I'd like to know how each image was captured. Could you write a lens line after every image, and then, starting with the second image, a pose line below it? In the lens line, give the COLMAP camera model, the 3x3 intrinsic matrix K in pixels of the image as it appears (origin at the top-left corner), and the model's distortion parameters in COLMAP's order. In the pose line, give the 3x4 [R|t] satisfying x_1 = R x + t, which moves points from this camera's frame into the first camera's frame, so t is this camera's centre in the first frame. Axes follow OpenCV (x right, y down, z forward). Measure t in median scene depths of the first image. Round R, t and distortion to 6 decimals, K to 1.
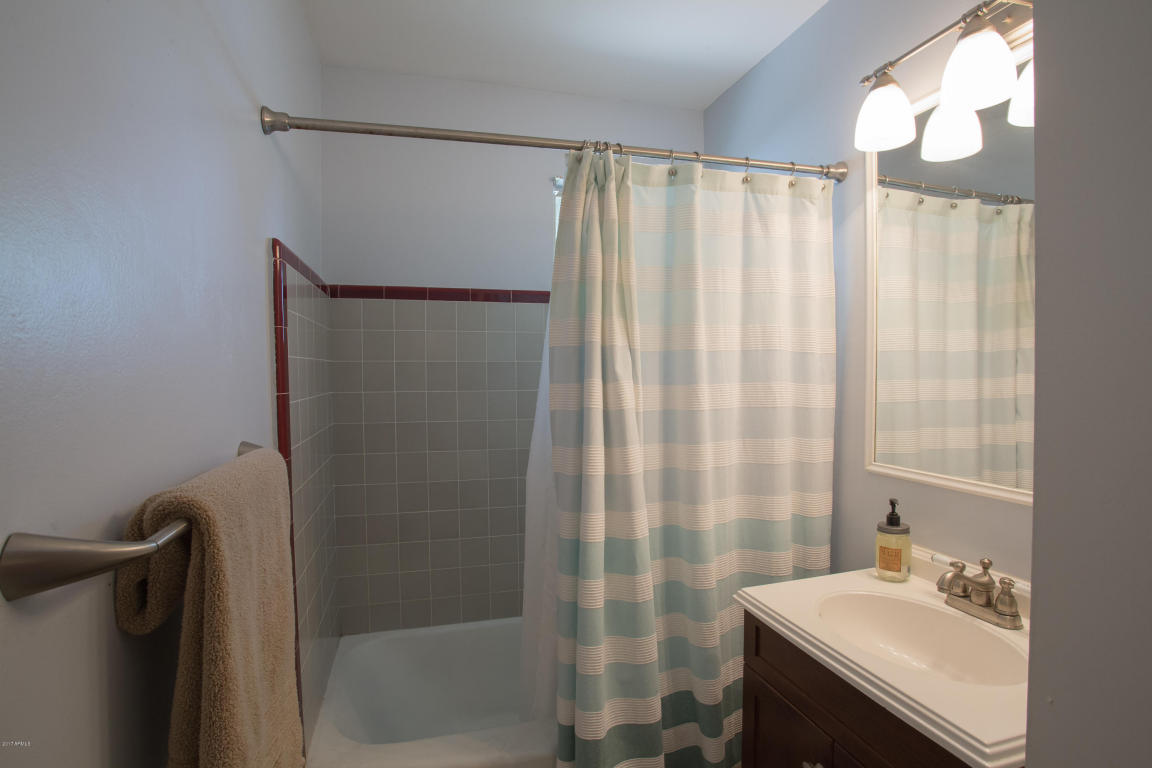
lens RADIAL K [[568.0, 0, 560.8], [0, 568.0, 391.3], [0, 0, 1]] dist [0.001650, 0.000269]
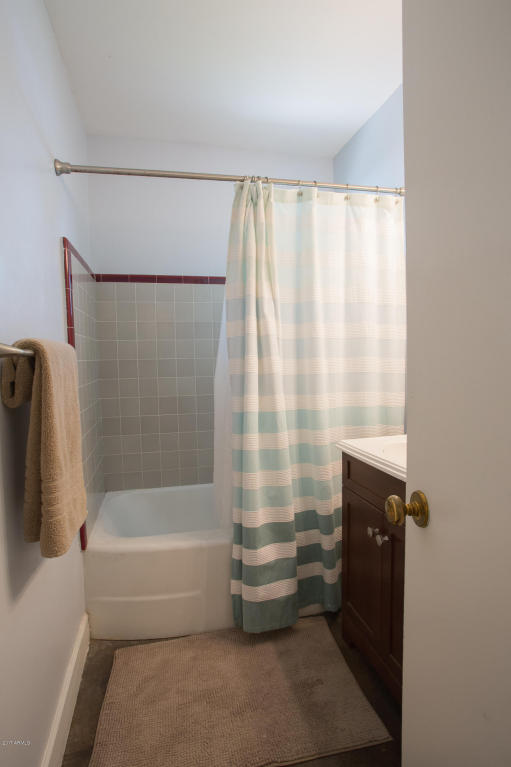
lens RADIAL K [[426.2, 0, 250.6], [0, 426.2, 383.9], [0, 0, 1]] dist [0.020048, 0.001349]
pose [[0.999250, -0.010375, -0.037306, 0.097113], [0.010811, 0.999875, 0.011507, 0.154540], [0.037182, -0.011902, 0.999238, -0.261278]]
